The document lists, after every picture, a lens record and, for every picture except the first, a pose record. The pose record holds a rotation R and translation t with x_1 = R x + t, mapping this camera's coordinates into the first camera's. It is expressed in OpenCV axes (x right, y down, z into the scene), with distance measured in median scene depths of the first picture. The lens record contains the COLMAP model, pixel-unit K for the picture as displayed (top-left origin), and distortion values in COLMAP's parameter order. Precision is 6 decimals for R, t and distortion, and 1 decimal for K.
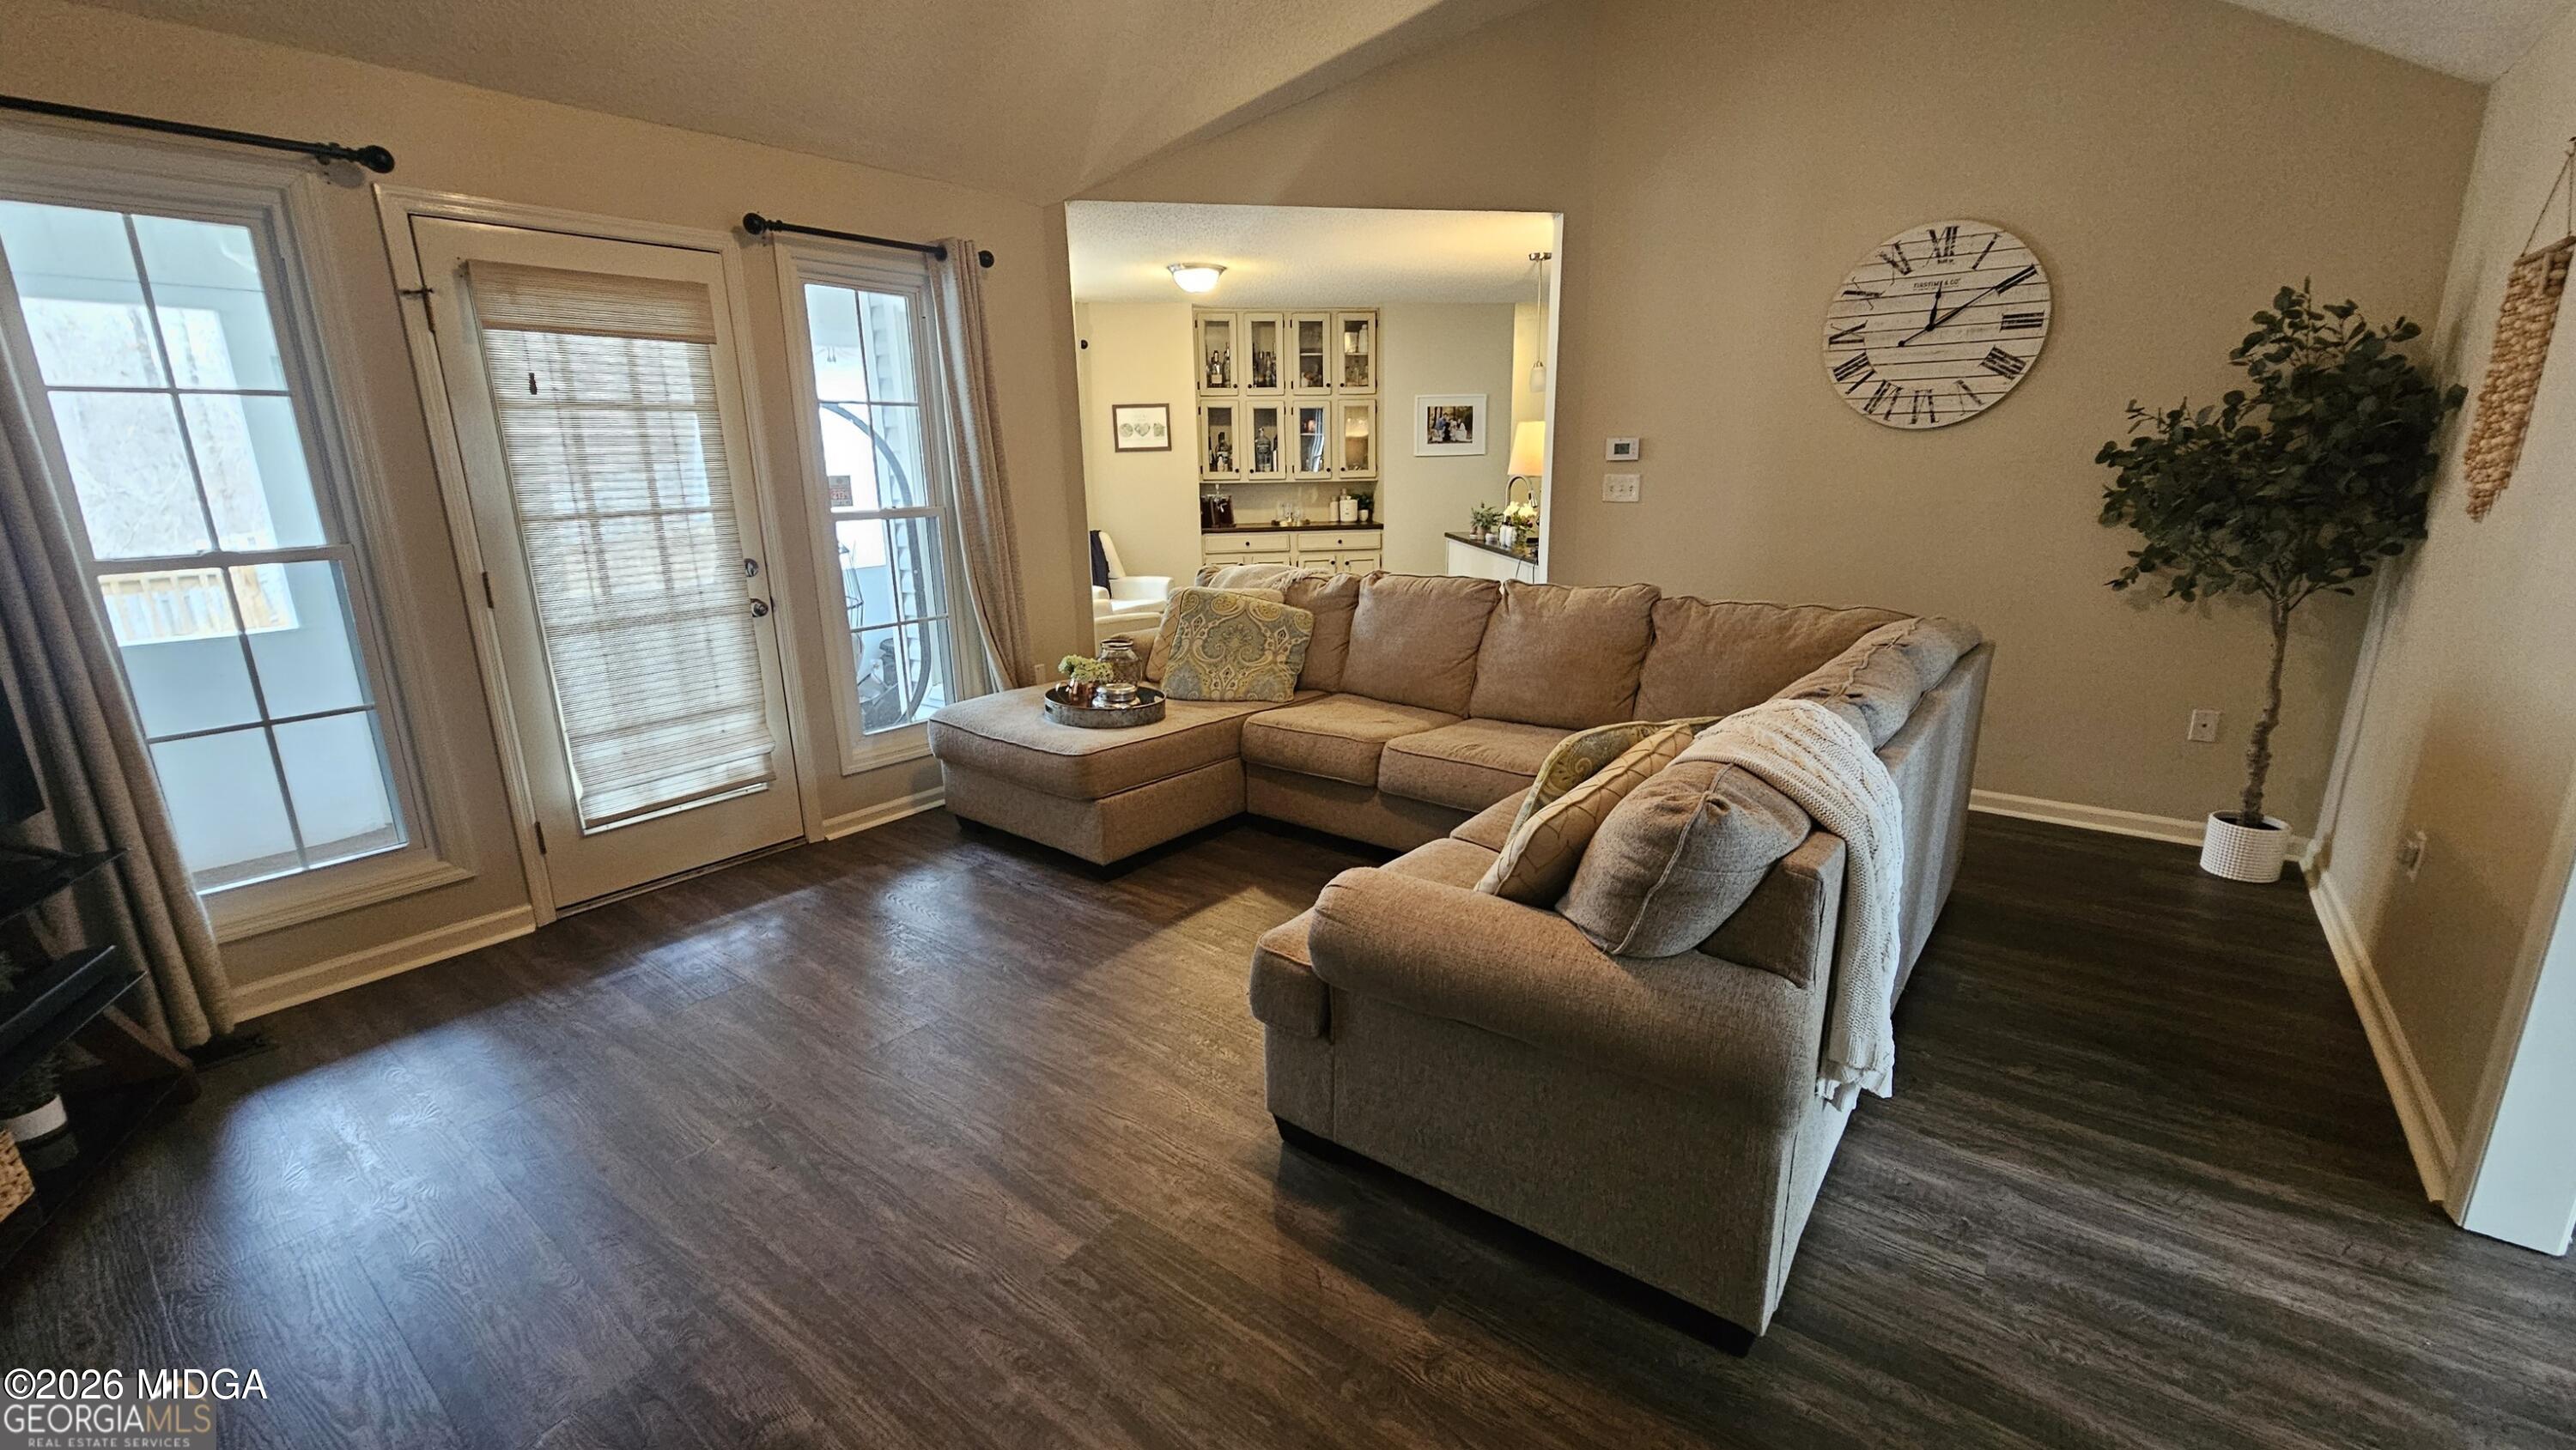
lens RADIAL K [[1048.9, 0, 1292.4], [0, 1048.9, 728.0], [0, 0, 1]] dist [0.000674, -0.001131]
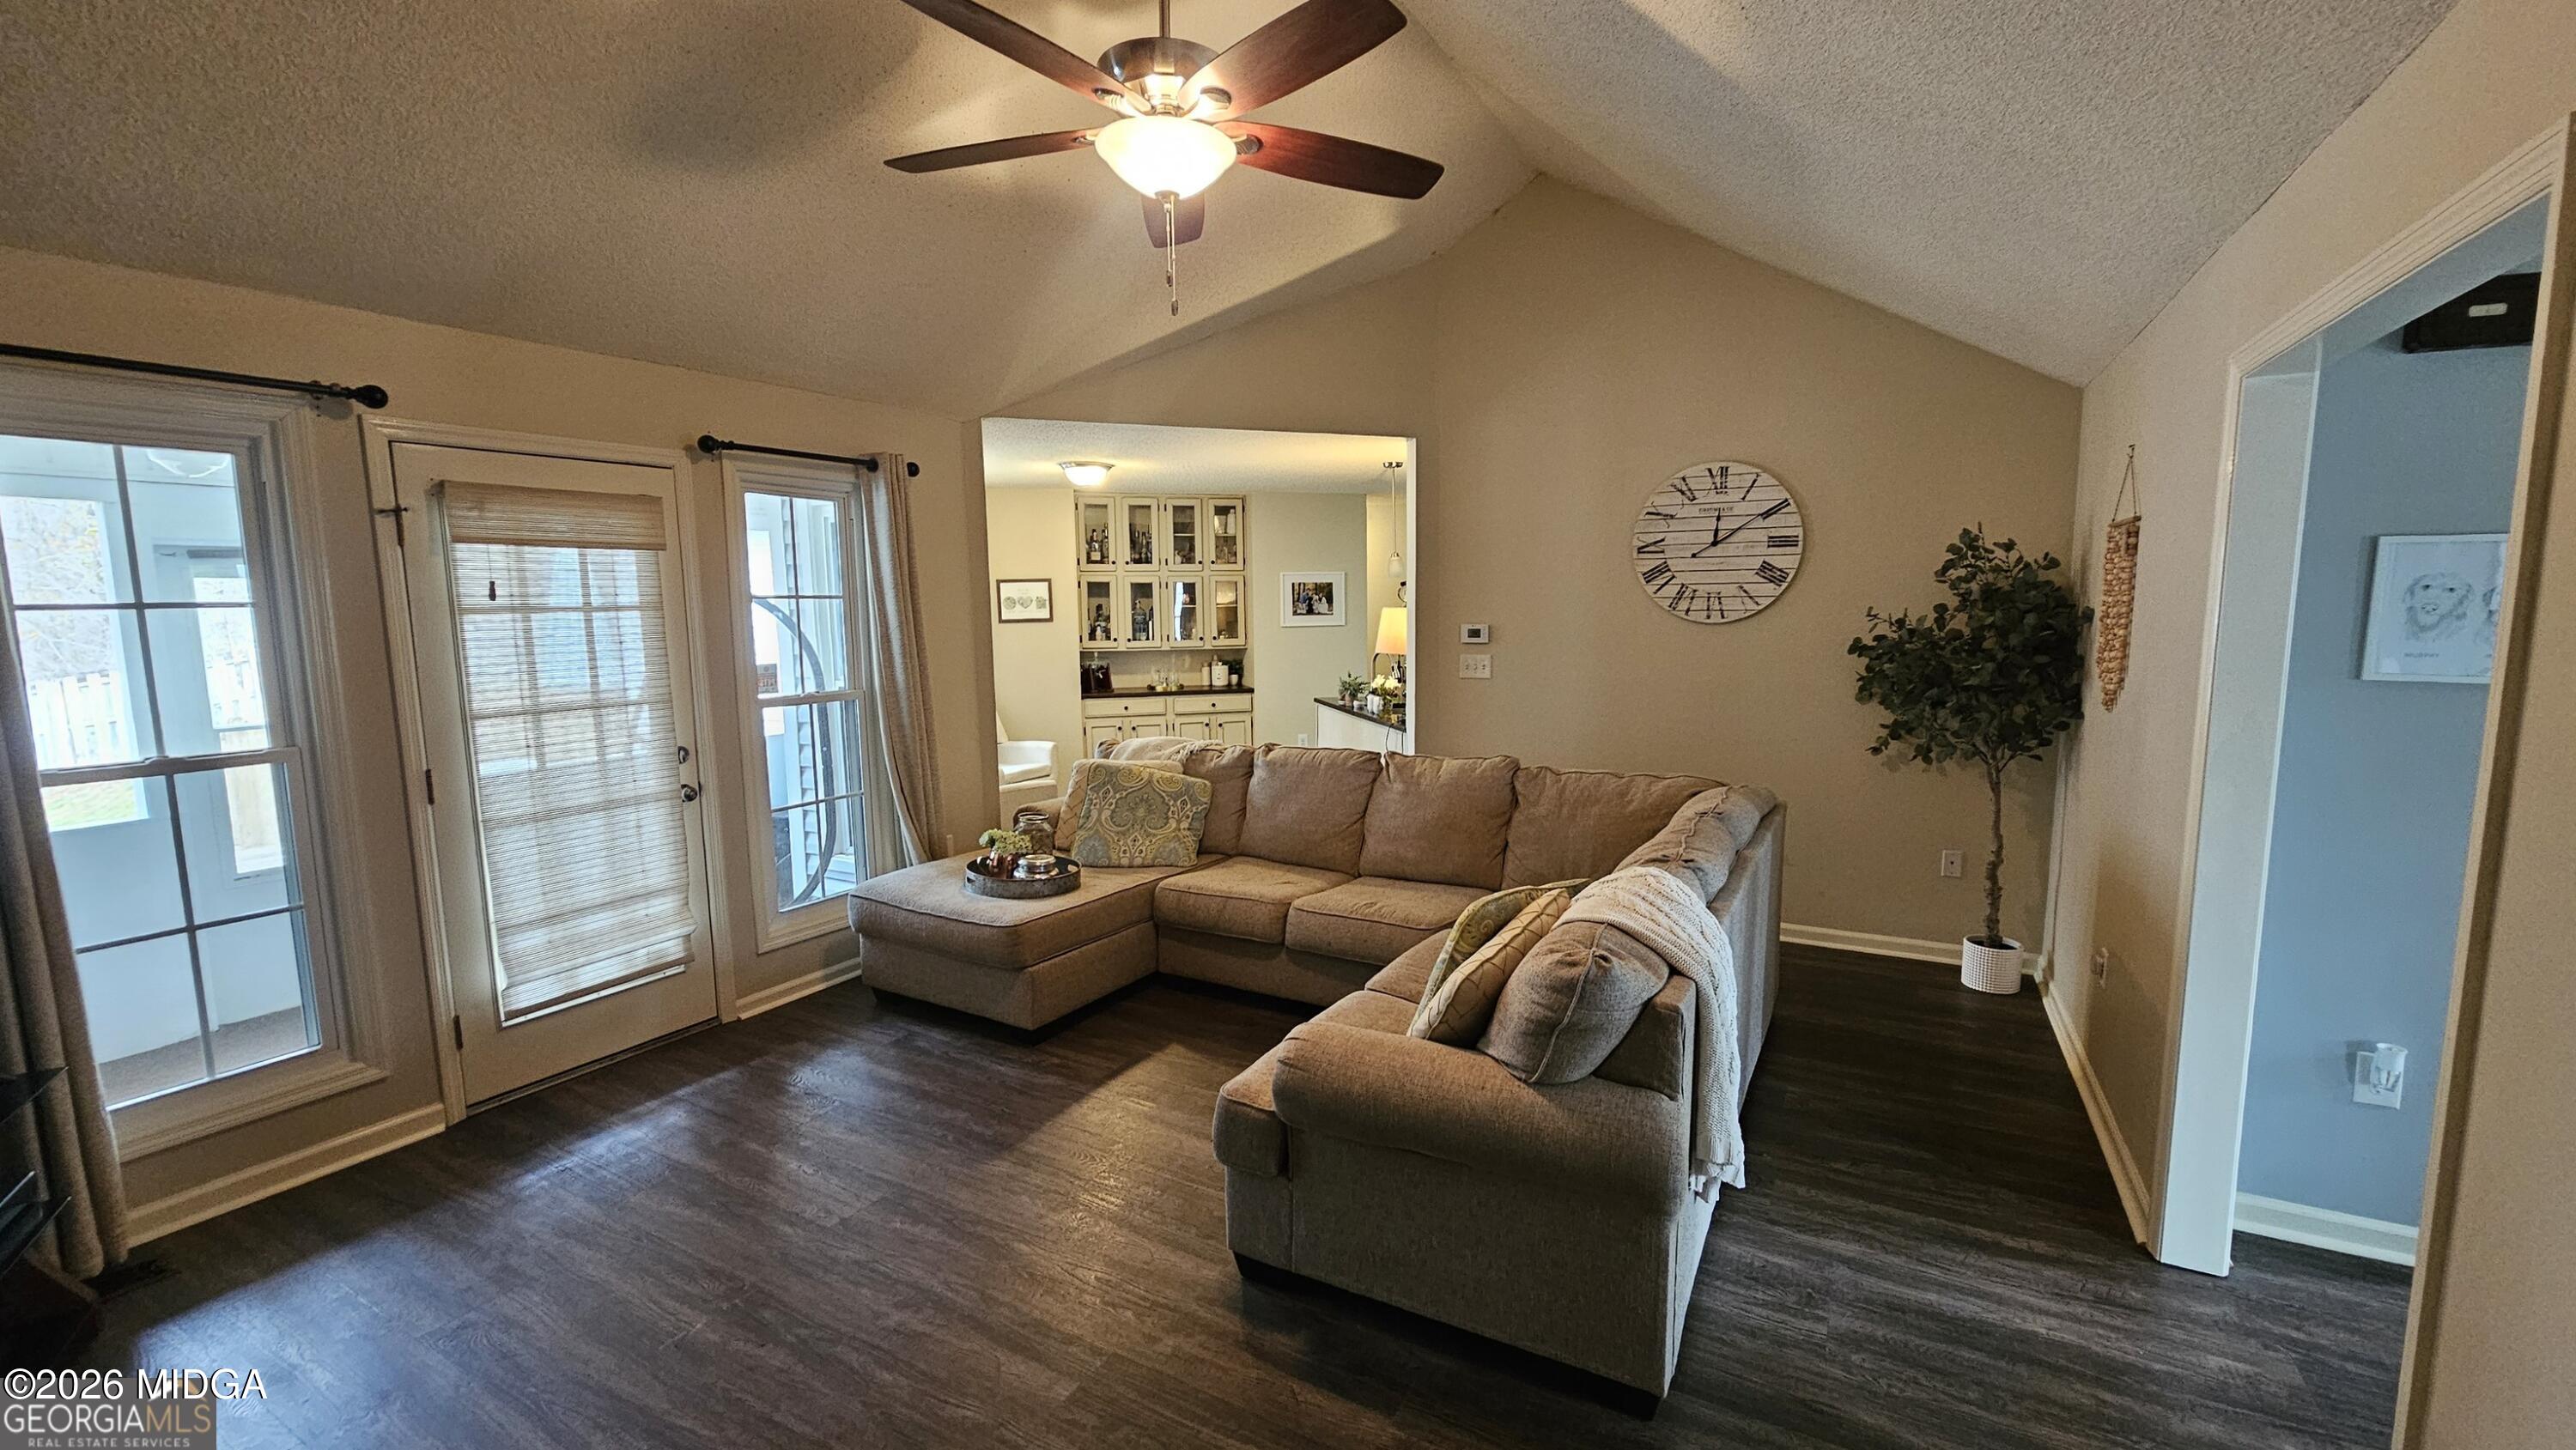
lens RADIAL K [[1048.9, 0, 1292.4], [0, 1048.9, 728.0], [0, 0, 1]] dist [0.000674, -0.001131]
pose [[0.989008, -0.011422, 0.147419, -0.075327], [0.031363, 0.990530, -0.133664, -0.022251], [-0.144497, 0.136818, 0.980001, -0.119590]]
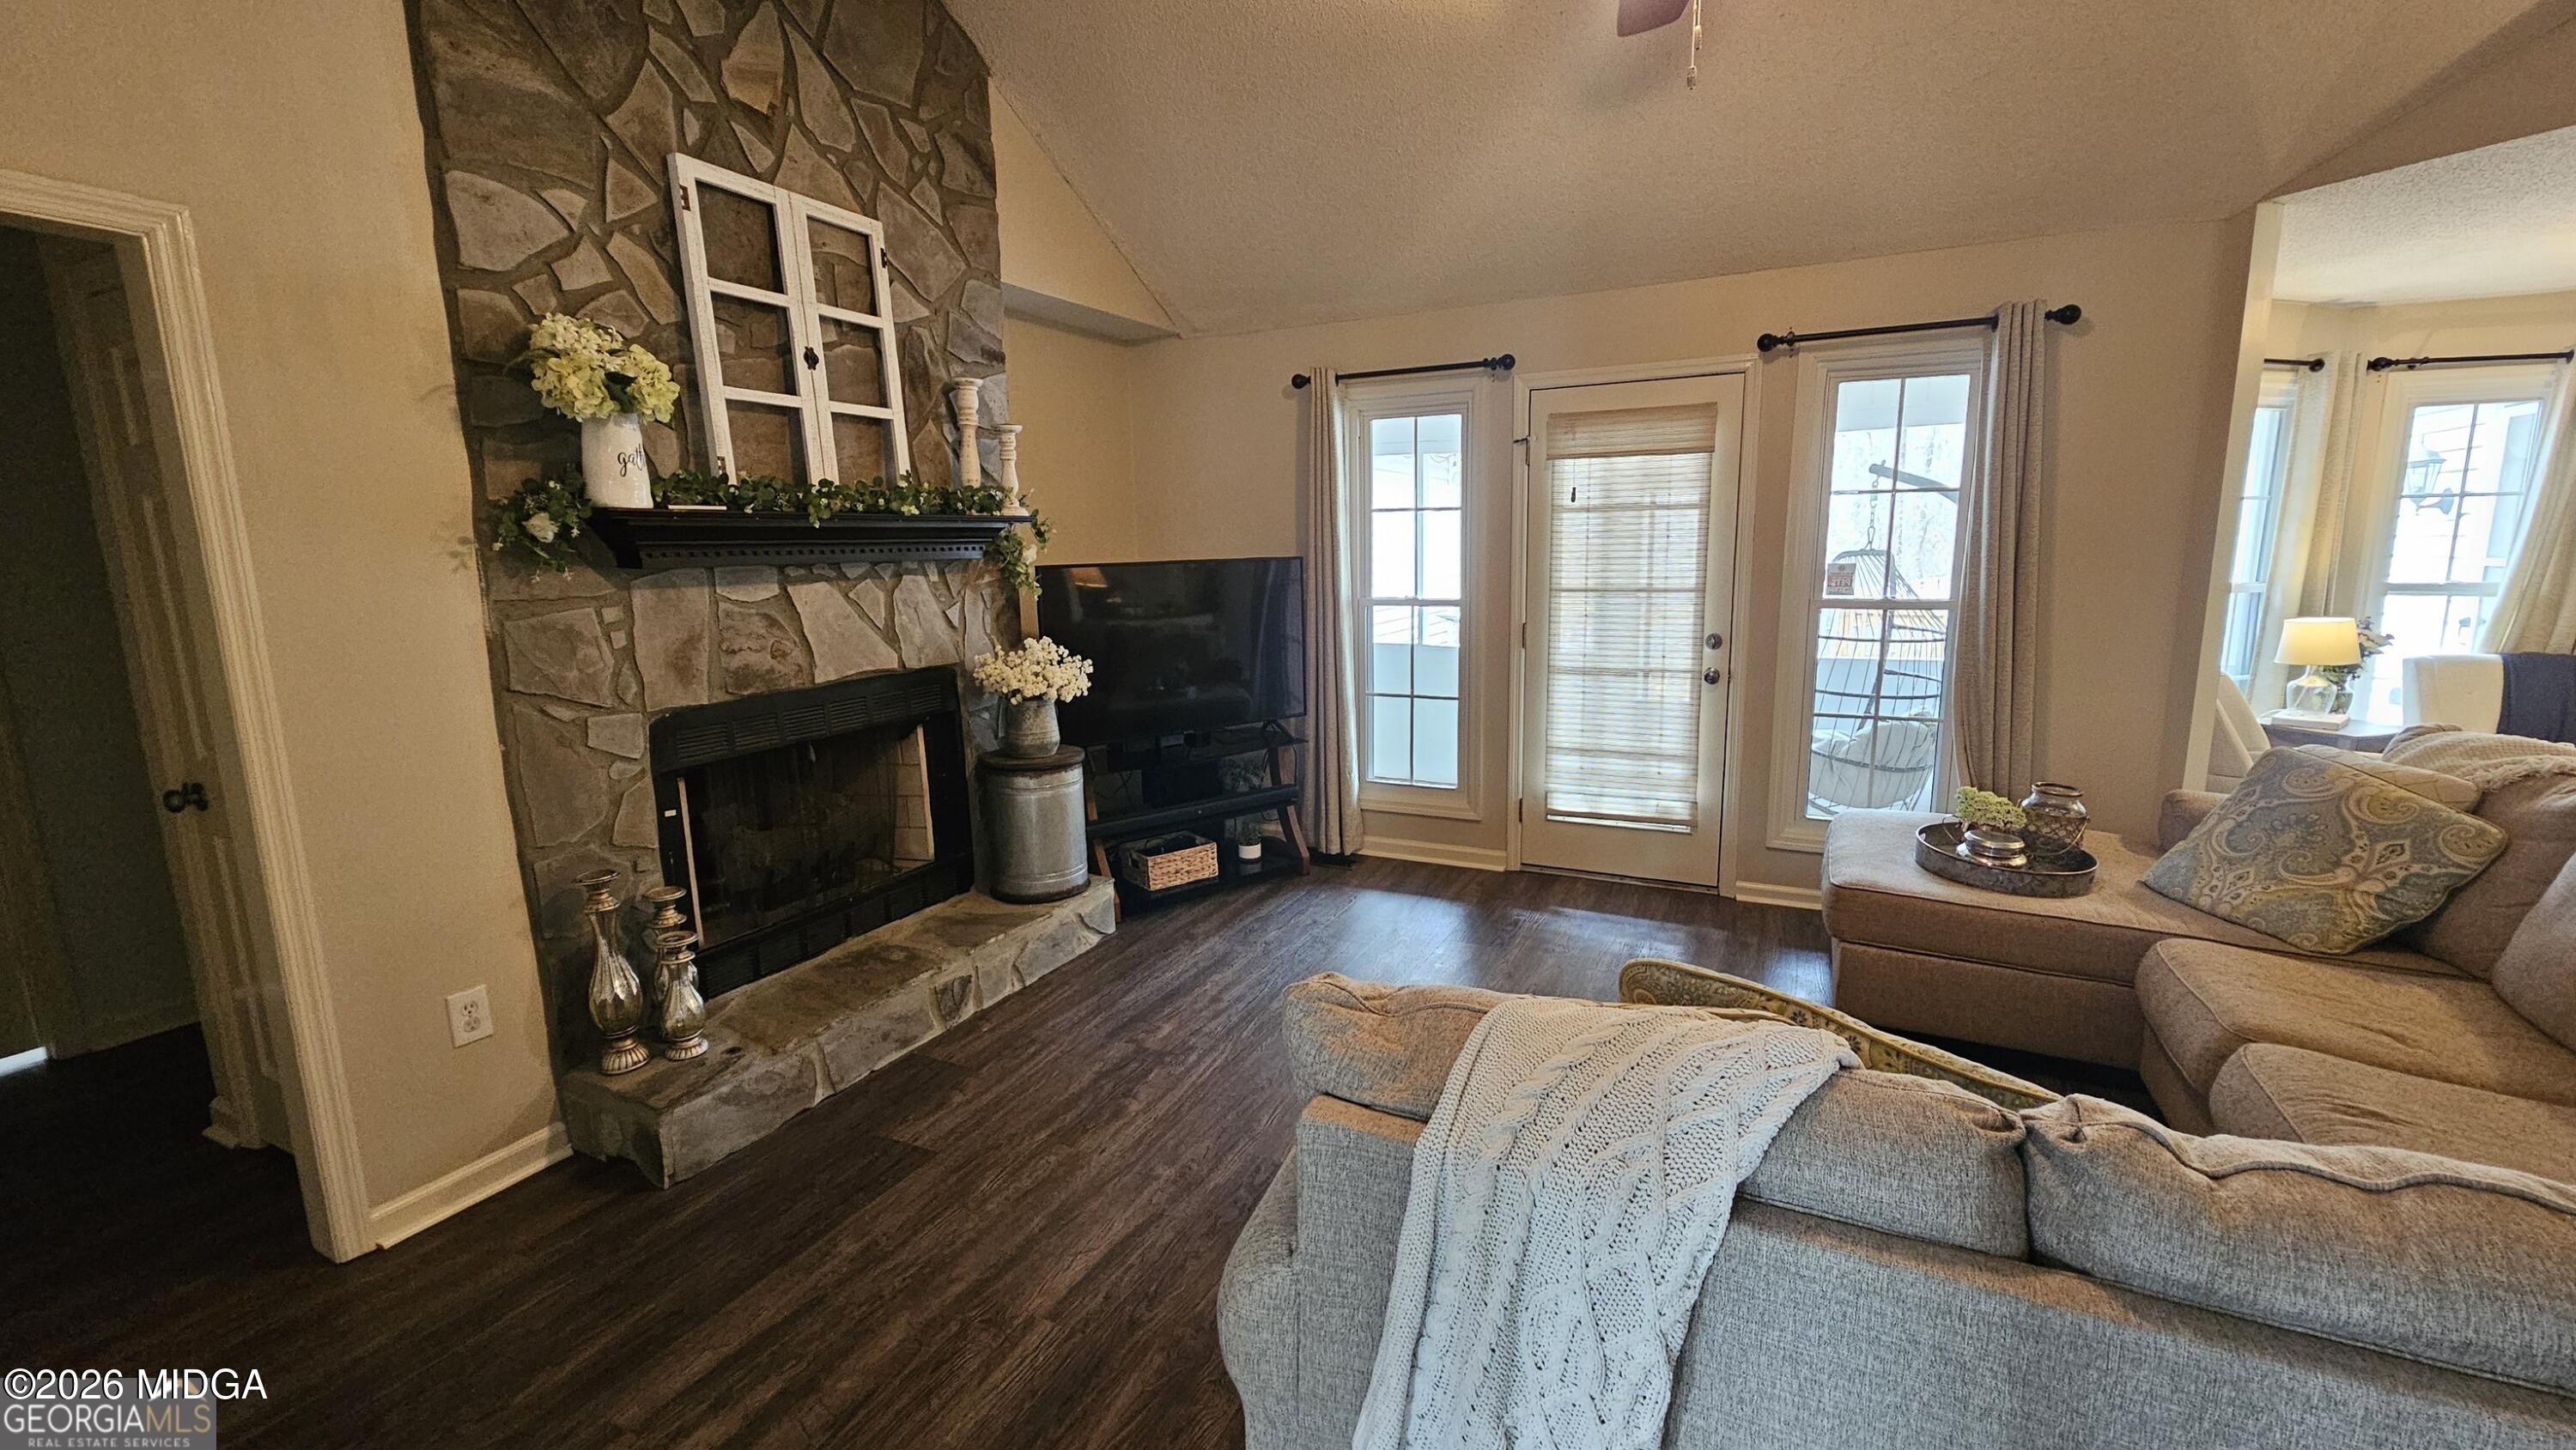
lens RADIAL K [[1055.6, 0, 1292.2], [0, 1055.6, 726.1], [0, 0, 1]] dist [0.001847, -0.000678]
pose [[0.202006, 0.180285, -0.962648, 0.547315], [-0.236027, 0.962903, 0.130804, -0.113005], [0.950518, 0.200788, 0.237065, 0.330014]]
